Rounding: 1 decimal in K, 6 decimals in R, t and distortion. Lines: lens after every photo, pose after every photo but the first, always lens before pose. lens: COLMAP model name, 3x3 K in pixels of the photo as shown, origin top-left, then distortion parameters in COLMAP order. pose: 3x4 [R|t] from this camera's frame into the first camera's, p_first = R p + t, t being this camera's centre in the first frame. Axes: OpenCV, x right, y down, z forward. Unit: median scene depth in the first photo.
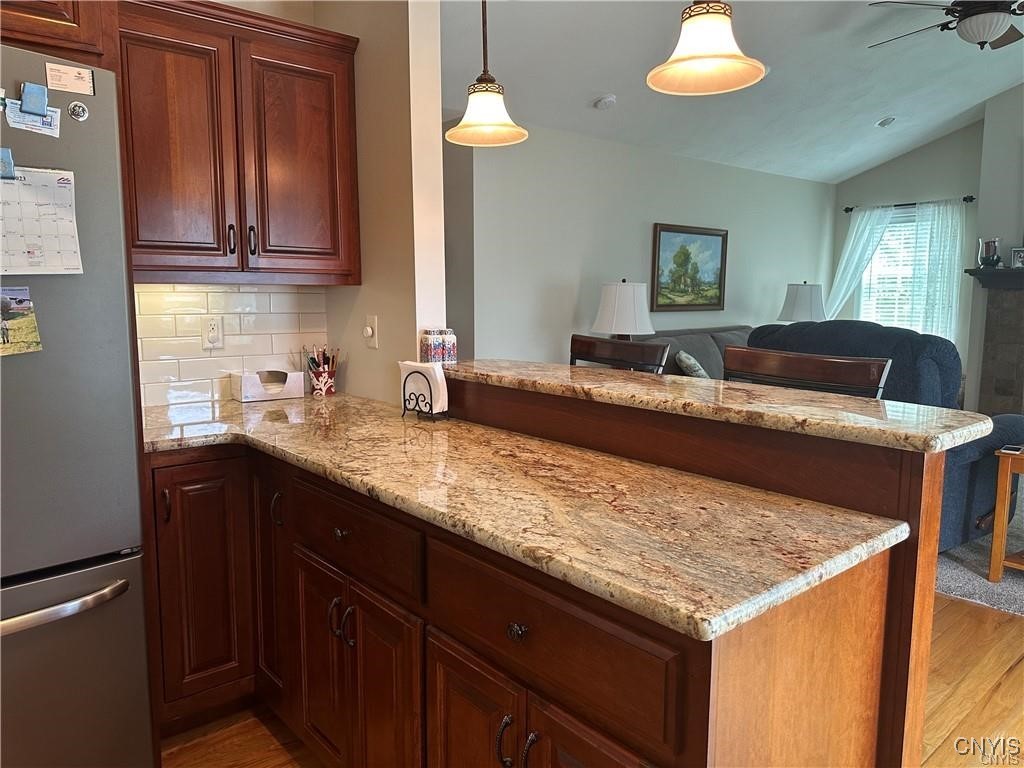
lens RADIAL K [[717.2, 0, 509.8], [0, 717.2, 380.1], [0, 0, 1]] dist [0.072016, -0.088903]
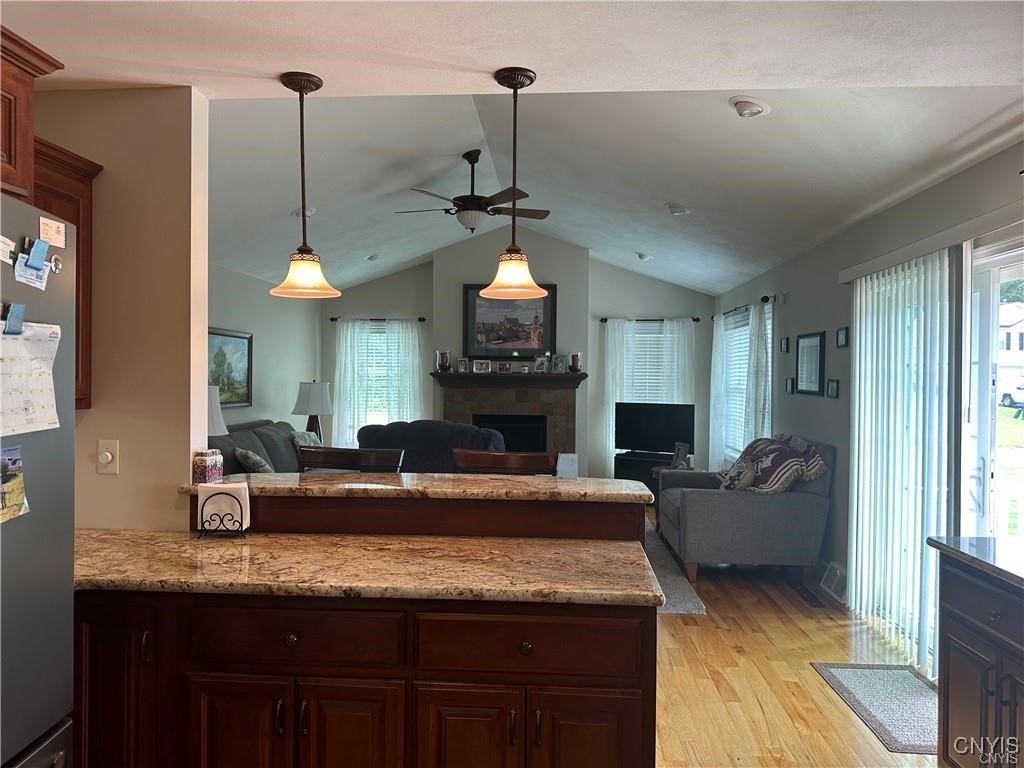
lens RADIAL K [[712.5, 0, 512.0], [0, 712.5, 384.0], [0, 0, 1]] dist [0.143493, -0.246201]
pose [[0.698605, -0.003275, 0.715500, -0.559064], [0.080038, 0.994071, -0.073598, -0.055374], [-0.711017, 0.108683, 0.694725, -0.069116]]
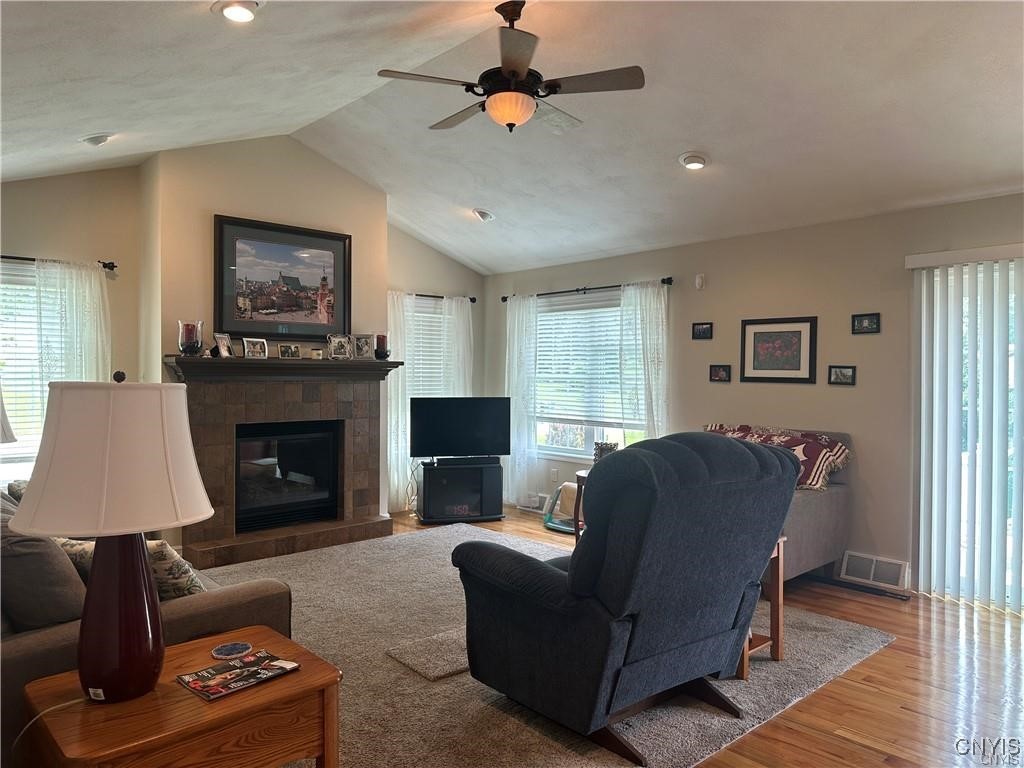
lens RADIAL K [[712.5, 0, 512.0], [0, 712.5, 384.0], [0, 0, 1]] dist [0.143493, -0.246201]
pose [[-0.031410, -0.018393, 0.999337, -0.442994], [0.118146, 0.992753, 0.021985, -0.252496], [-0.992499, 0.118758, -0.029009, 1.716879]]
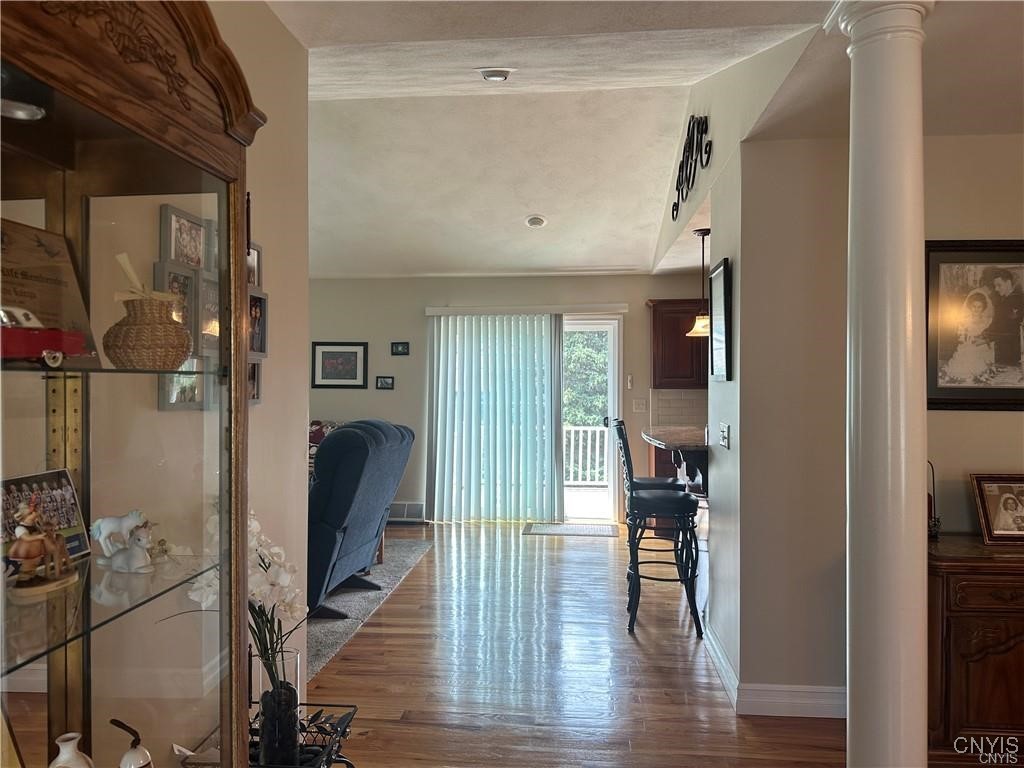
lens RADIAL K [[712.5, 0, 512.0], [0, 712.5, 384.0], [0, 0, 1]] dist [0.143493, -0.246201]
pose [[-0.694530, -0.005759, 0.719440, -0.939454], [0.087068, 0.991946, 0.091993, -0.346784], [-0.714176, 0.126532, -0.688435, 2.413830]]
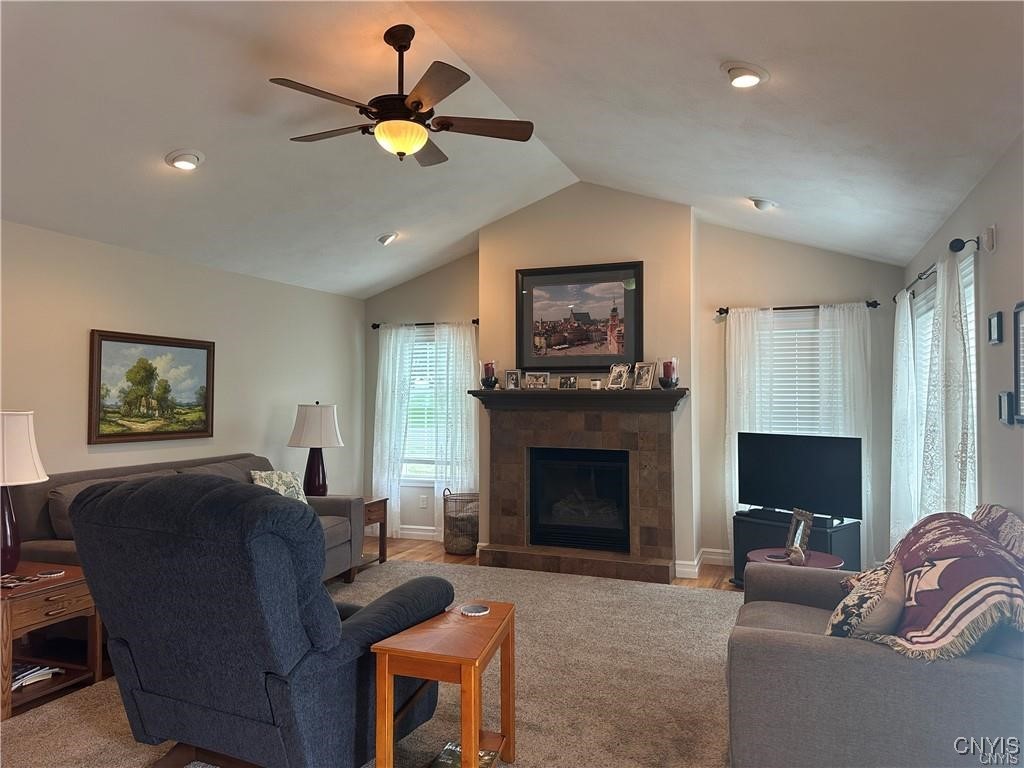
lens RADIAL K [[717.2, 0, 509.8], [0, 717.2, 380.1], [0, 0, 1]] dist [0.072016, -0.088903]
pose [[0.882904, 0.010549, 0.469435, 0.552260], [0.057305, 0.989854, -0.130023, -0.089810], [-0.466043, 0.141699, 0.873341, 0.286220]]
